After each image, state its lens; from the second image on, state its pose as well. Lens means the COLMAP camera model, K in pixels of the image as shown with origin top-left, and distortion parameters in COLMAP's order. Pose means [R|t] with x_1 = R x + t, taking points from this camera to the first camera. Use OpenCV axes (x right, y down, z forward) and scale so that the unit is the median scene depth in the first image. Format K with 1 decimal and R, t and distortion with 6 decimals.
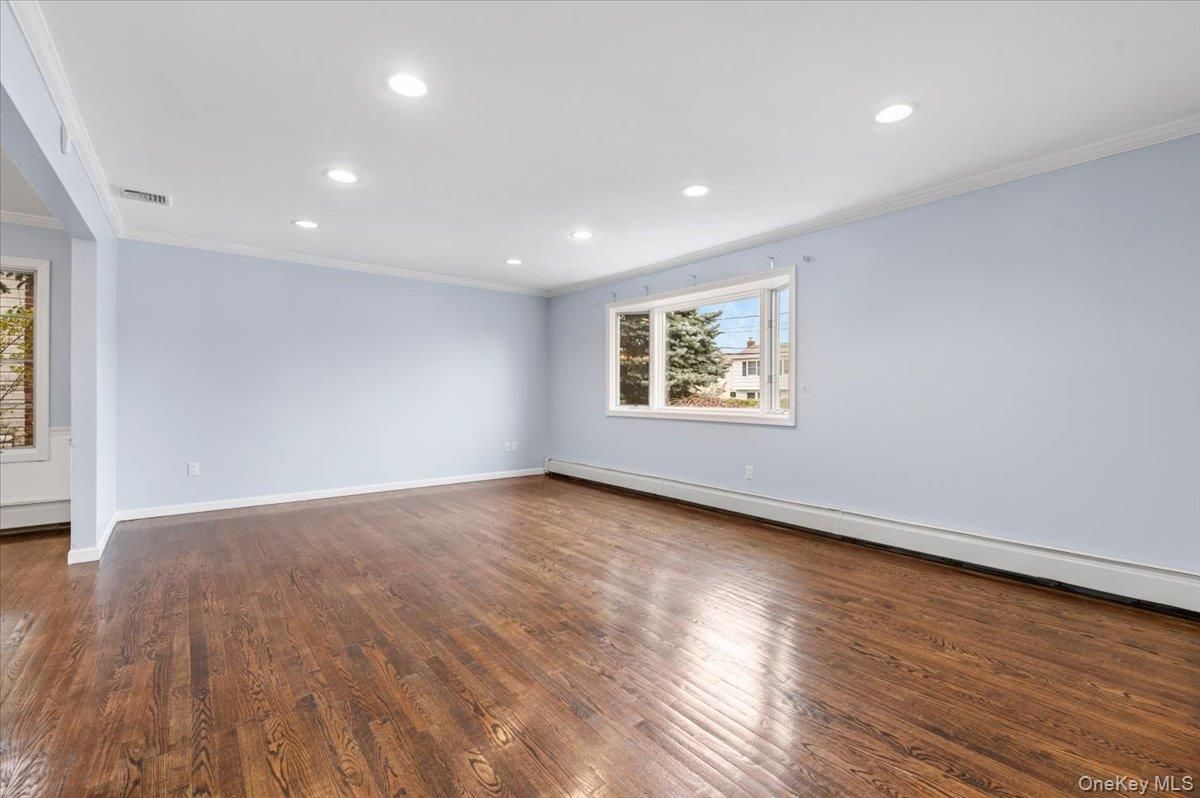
lens RADIAL K [[519.0, 0, 605.7], [0, 519.0, 398.1], [0, 0, 1]] dist [0.000401, -0.000075]
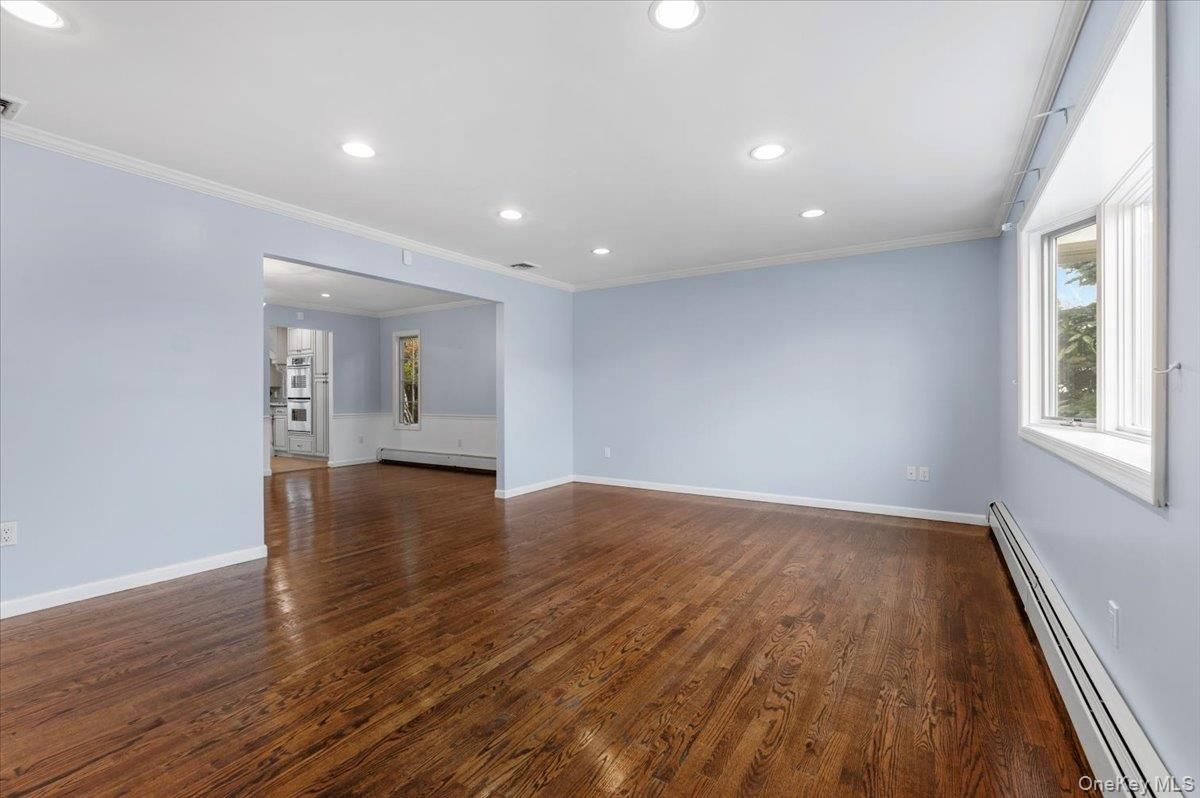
lens RADIAL K [[519.0, 0, 604.6], [0, 519.0, 399.5], [0, 0, 1]] dist [0.000401, -0.000075]
pose [[0.318178, 0.002701, -0.948027, 0.670162], [-0.007071, 0.999975, 0.000475, -0.002754], [0.948005, 0.006552, 0.318189, 0.775434]]
